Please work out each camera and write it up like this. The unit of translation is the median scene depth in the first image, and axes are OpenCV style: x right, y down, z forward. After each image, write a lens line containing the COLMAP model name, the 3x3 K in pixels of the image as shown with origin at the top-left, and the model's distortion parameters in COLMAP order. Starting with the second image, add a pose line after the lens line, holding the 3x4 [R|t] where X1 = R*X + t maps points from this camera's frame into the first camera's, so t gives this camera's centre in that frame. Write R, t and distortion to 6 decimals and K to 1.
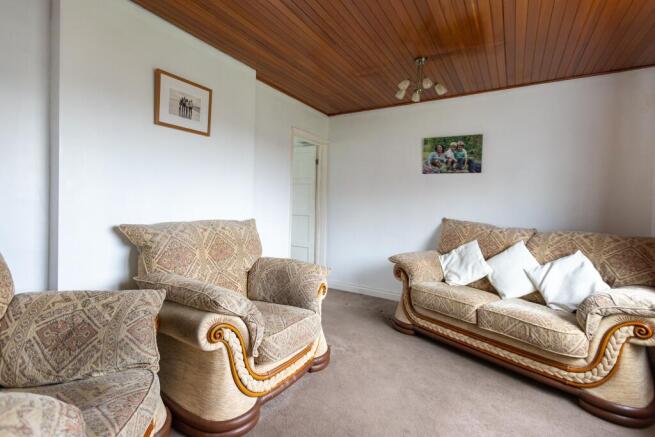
lens RADIAL K [[311.9, 0, 321.3], [0, 311.9, 208.3], [0, 0, 1]] dist [0.000981, 0.000213]
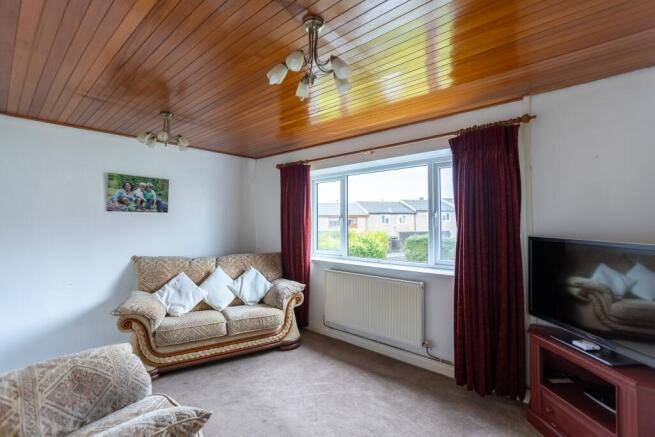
lens RADIAL K [[293.3, 0, 327.5], [0, 293.3, 218.5], [0, 0, 1]] dist [-0.000491, 0.000178]
pose [[0.151537, -0.024533, 0.988147, -0.551657], [0.023159, 0.999506, 0.021263, -0.119542], [-0.988180, 0.019663, 0.152030, 0.297661]]
